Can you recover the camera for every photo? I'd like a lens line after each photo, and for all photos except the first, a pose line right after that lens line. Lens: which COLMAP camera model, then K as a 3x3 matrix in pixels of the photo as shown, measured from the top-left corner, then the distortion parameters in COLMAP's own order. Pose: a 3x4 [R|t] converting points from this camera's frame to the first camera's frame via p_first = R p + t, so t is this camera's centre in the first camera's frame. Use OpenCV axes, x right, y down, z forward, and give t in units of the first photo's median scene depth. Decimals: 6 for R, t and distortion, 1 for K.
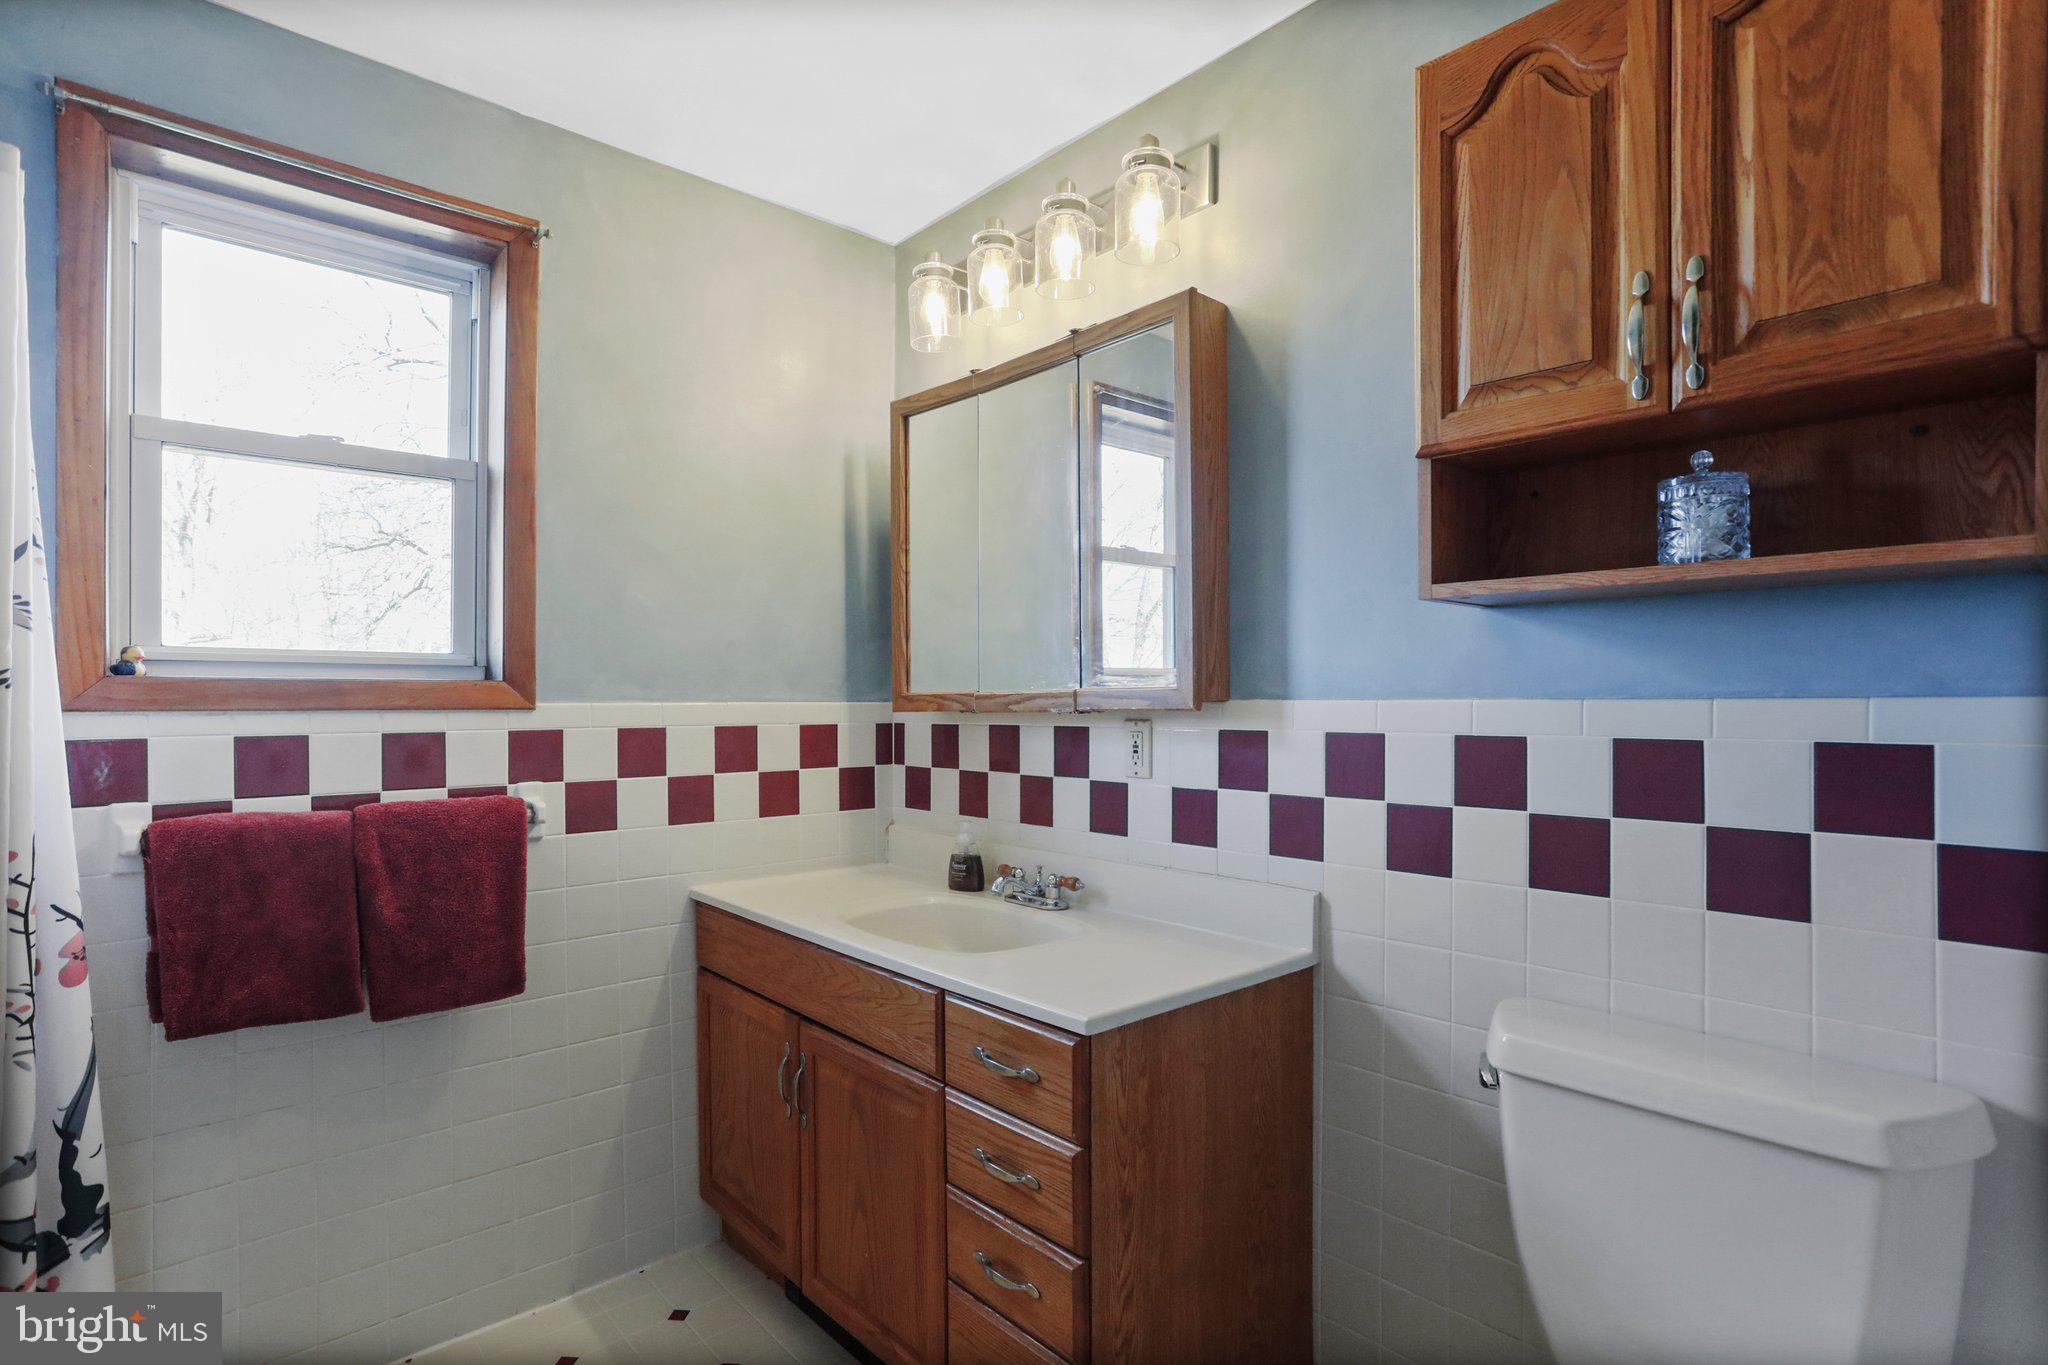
lens RADIAL K [[1007.7, 0, 1022.6], [0, 1007.7, 703.2], [0, 0, 1]] dist [-0.038128, 0.014155]
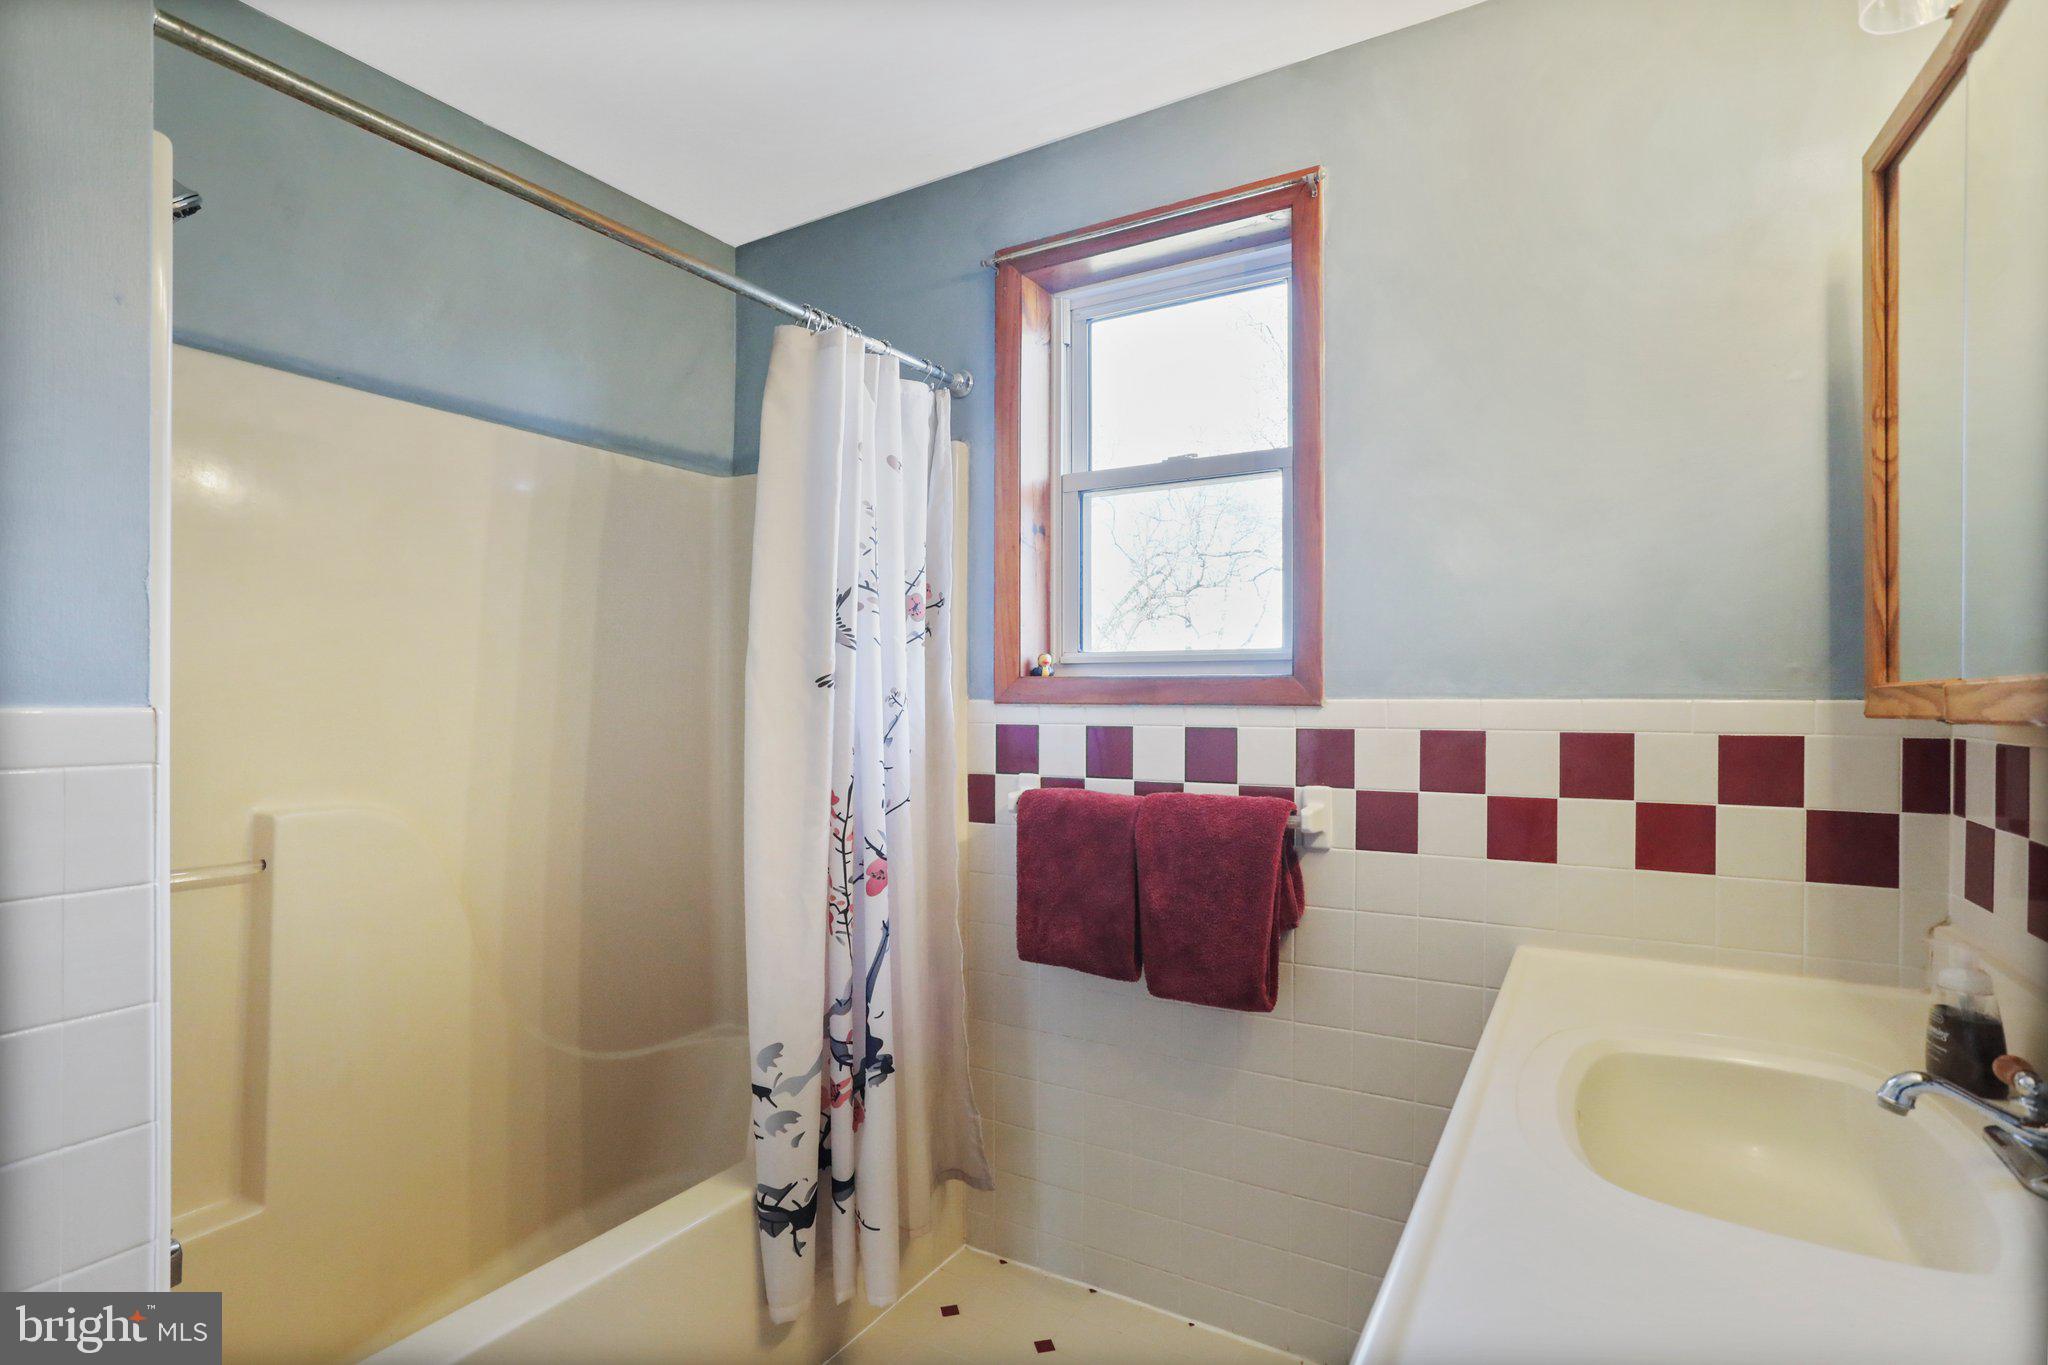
lens RADIAL K [[1007.7, 0, 1022.6], [0, 1007.7, 703.2], [0, 0, 1]] dist [-0.038128, 0.014155]
pose [[0.290822, 0.004577, -0.956766, 0.323951], [-0.004031, 0.999986, 0.003559, 0.001523], [0.956769, 0.002822, 0.290836, 0.514031]]
